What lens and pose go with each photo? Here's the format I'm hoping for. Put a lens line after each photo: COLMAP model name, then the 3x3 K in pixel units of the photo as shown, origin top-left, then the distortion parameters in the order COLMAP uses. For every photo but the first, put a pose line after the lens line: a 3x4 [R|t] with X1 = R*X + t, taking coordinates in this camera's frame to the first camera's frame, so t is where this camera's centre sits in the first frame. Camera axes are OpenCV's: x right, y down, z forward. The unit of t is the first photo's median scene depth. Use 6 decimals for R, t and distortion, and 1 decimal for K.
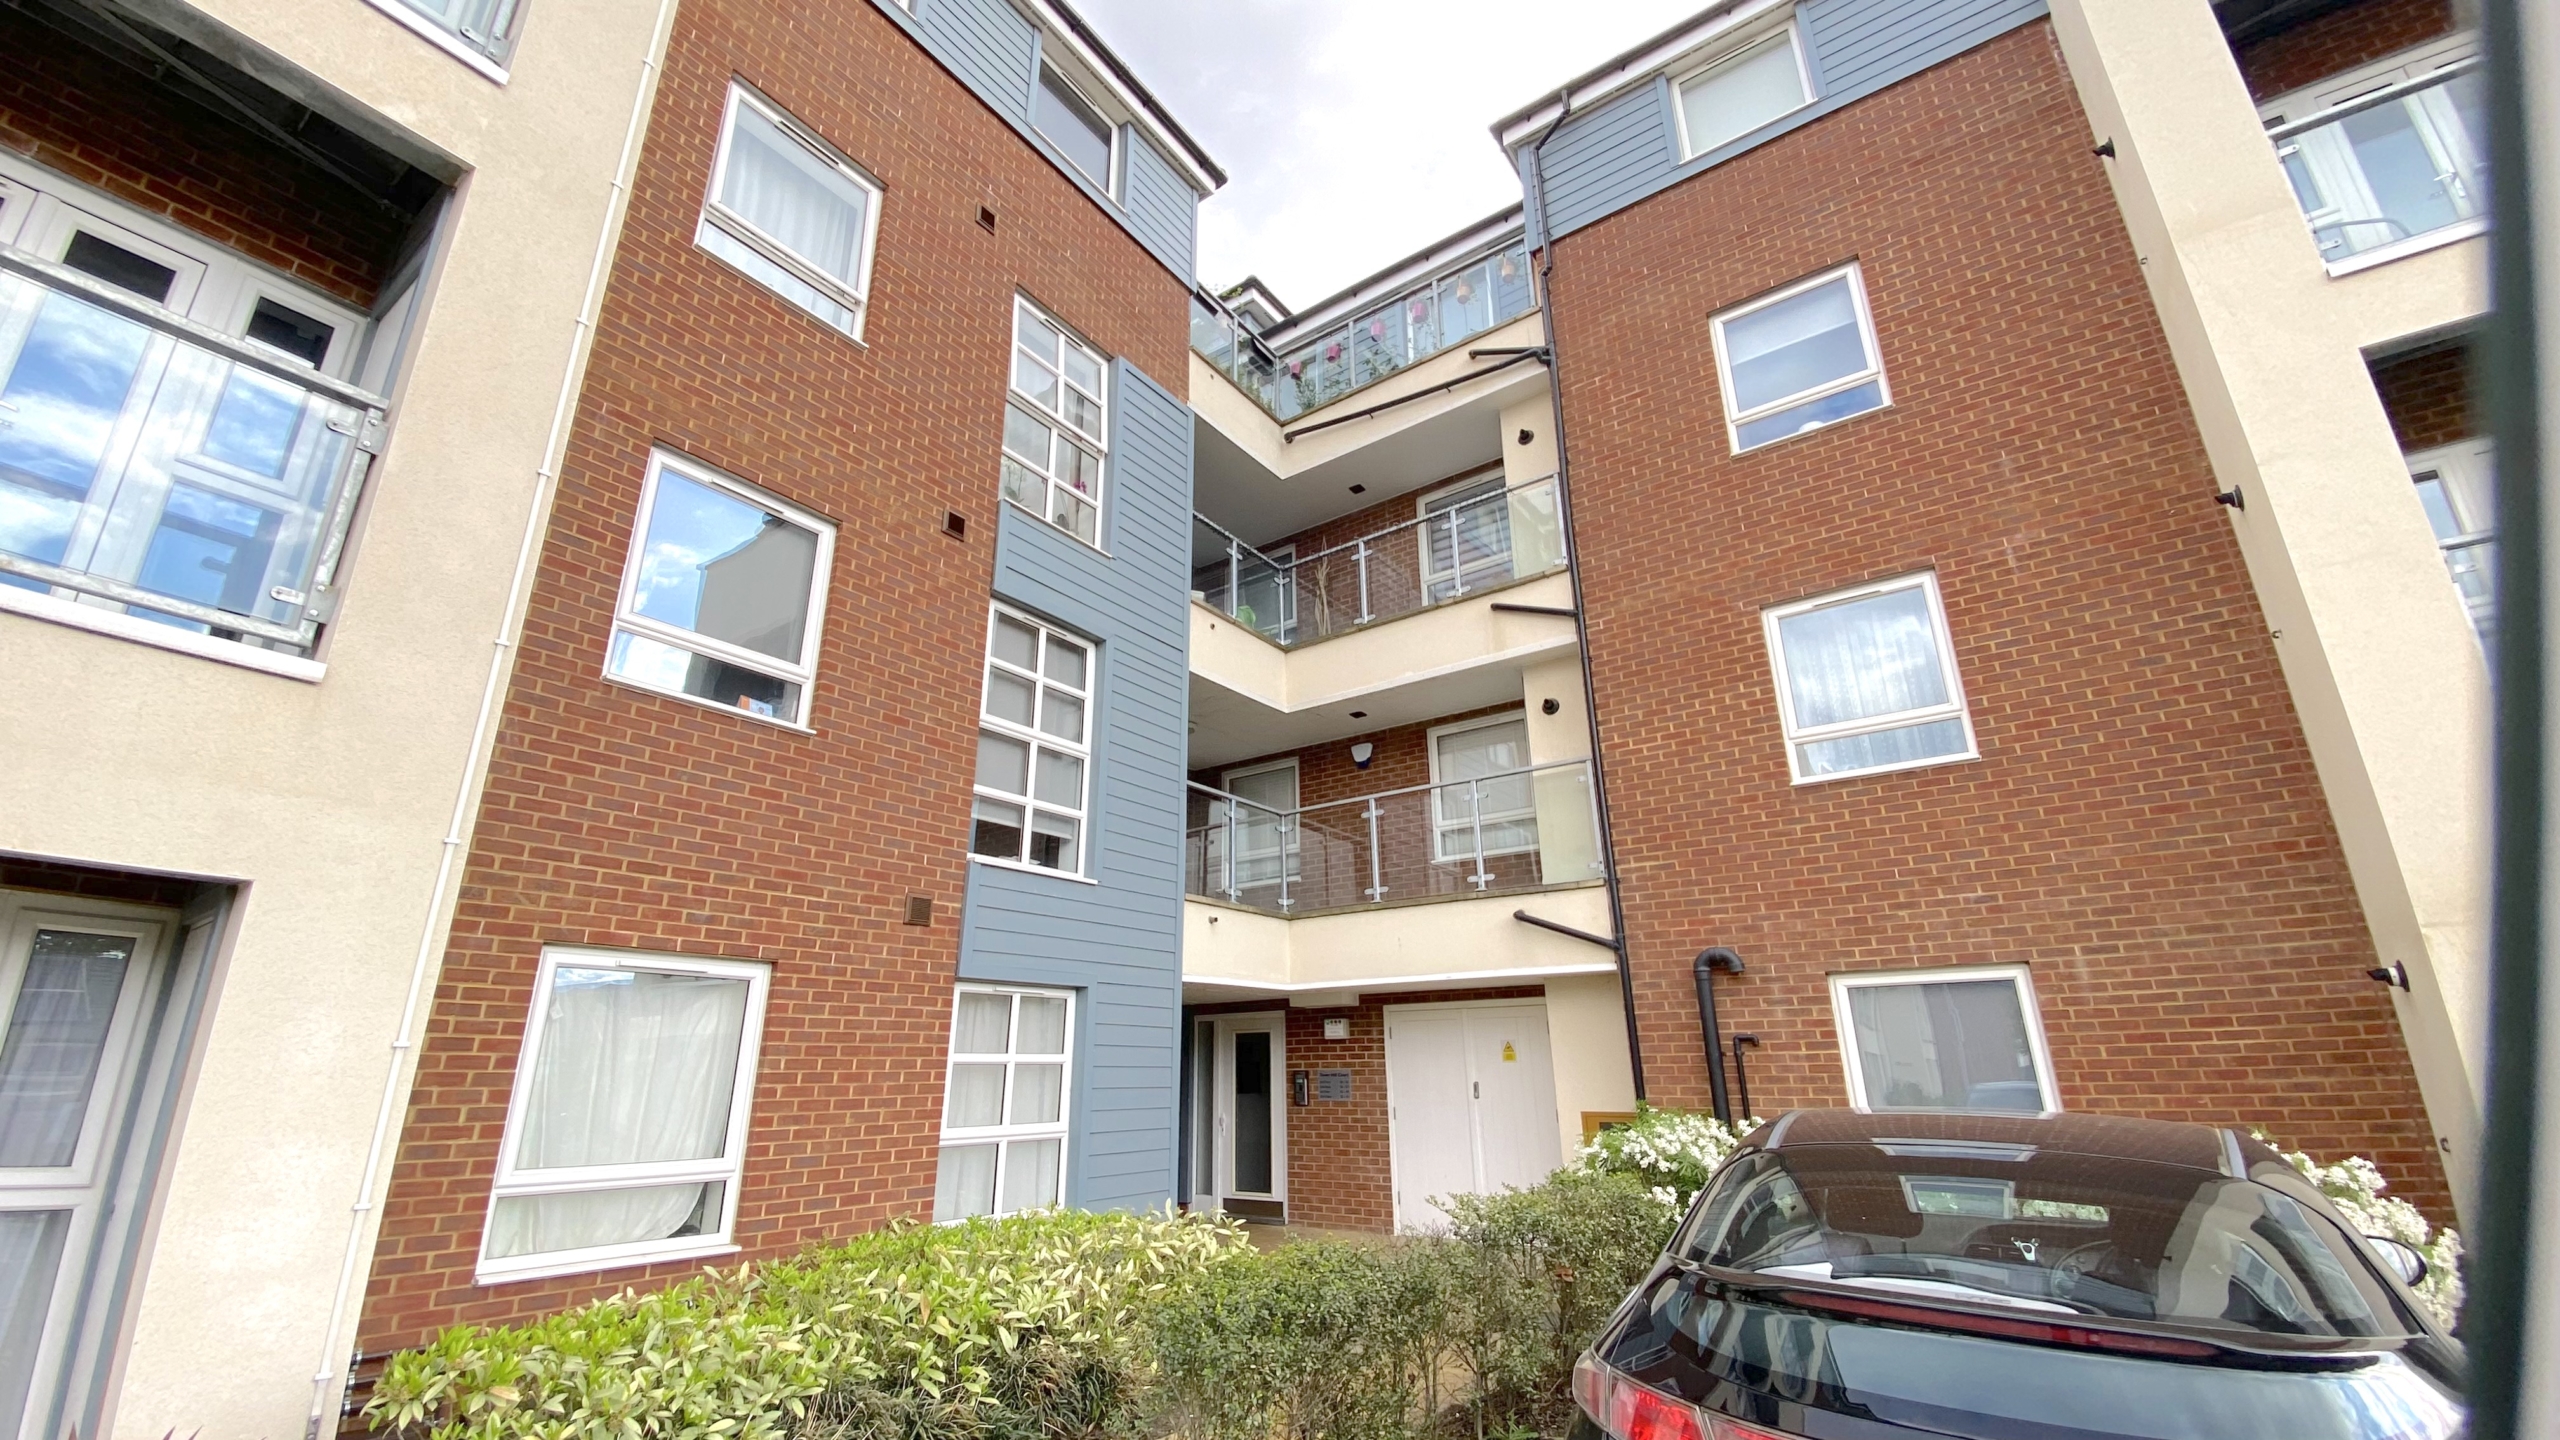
lens RADIAL K [[1028.2, 0, 1263.5], [0, 1028.2, 696.8], [0, 0, 1]] dist [0.001016, -0.003803]
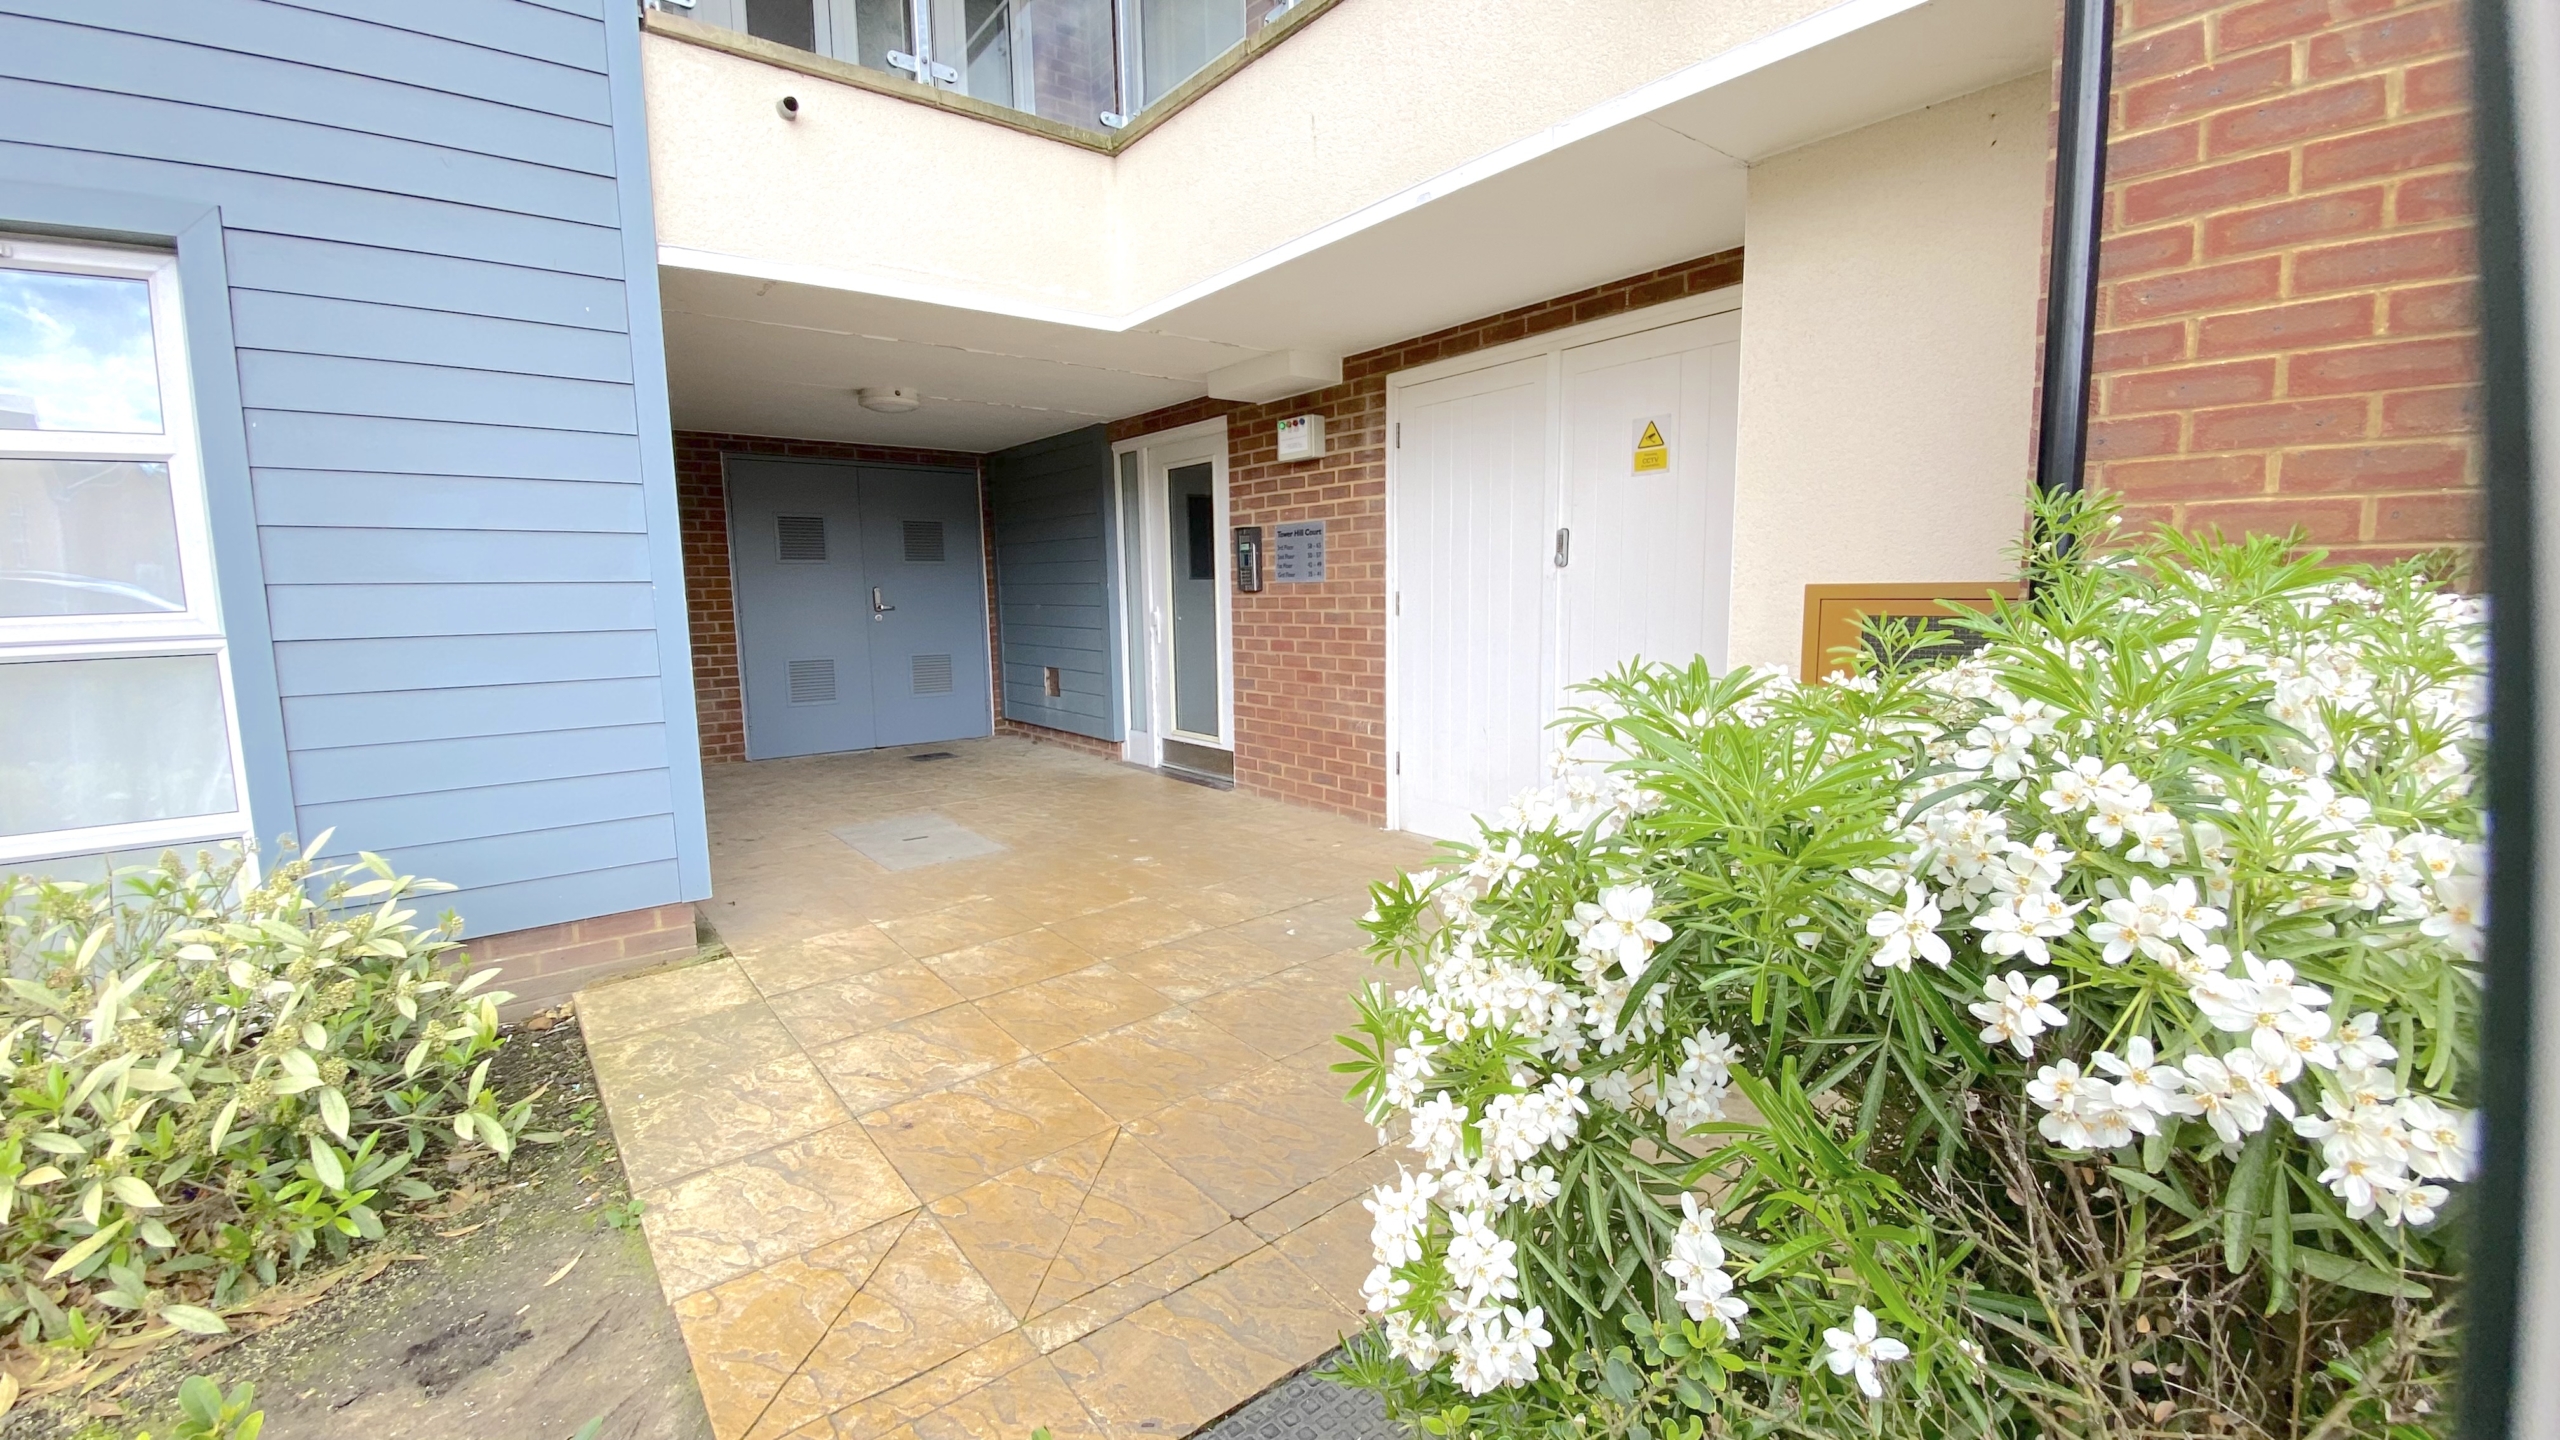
lens RADIAL K [[1028.2, 0, 1273.3], [0, 1028.2, 740.4], [0, 0, 1]] dist [0.001016, -0.003803]
pose [[0.964221, 0.030124, -0.263382, 0.193116], [0.100742, 0.877351, 0.469154, 0.226831], [0.245212, -0.478902, 0.842926, 0.542988]]
